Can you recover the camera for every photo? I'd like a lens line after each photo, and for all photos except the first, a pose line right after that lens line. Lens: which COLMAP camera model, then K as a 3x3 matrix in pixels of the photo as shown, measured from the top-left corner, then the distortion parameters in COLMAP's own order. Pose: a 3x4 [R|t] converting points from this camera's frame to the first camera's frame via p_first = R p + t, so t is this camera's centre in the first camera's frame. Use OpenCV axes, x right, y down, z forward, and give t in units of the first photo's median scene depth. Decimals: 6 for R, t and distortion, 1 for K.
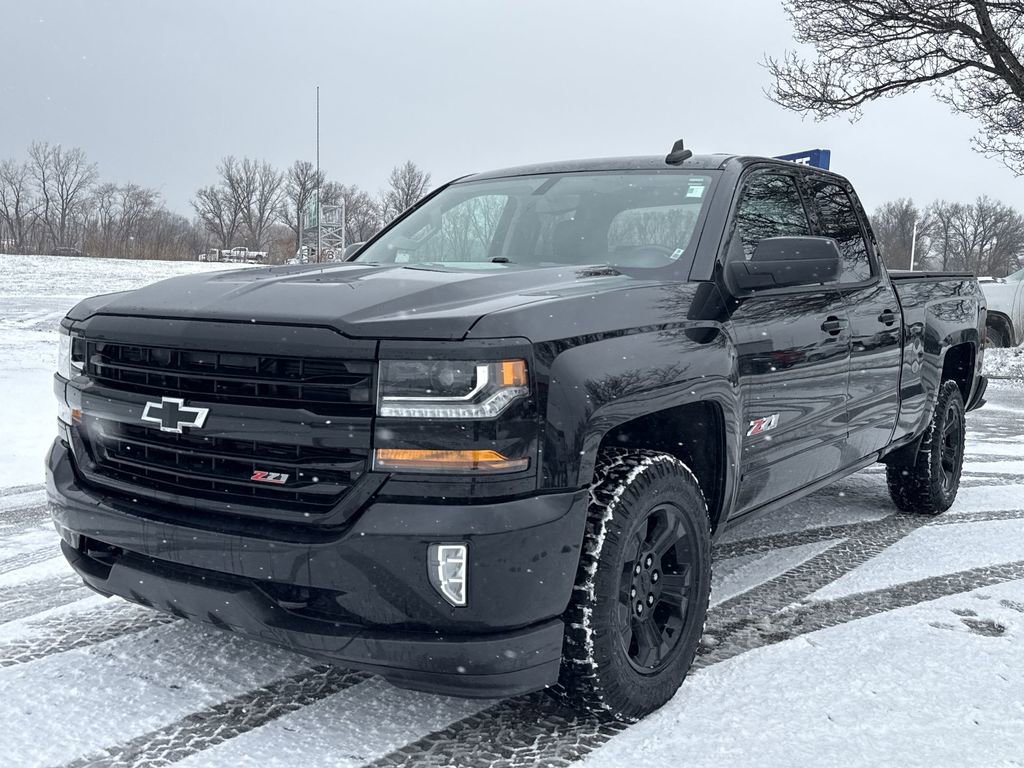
lens RADIAL K [[1003.5, 0, 510.3], [0, 1003.5, 380.1], [0, 0, 1]] dist [0.099685, -0.171578]
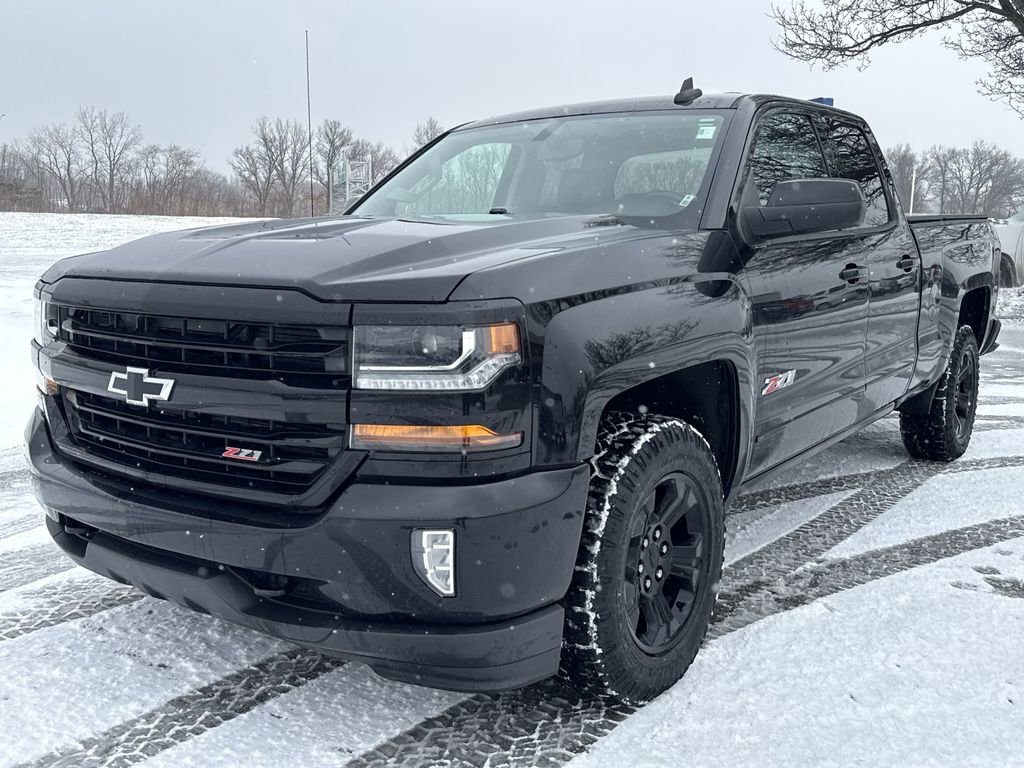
lens RADIAL K [[935.4, 0, 508.1], [0, 935.4, 377.3], [0, 0, 1]] dist [0.109717, -0.191238]
pose [[0.999622, -0.013633, -0.023872, 0.021551], [0.014958, 0.998306, 0.056233, -0.015506], [0.023065, -0.056568, 0.998132, 0.132422]]
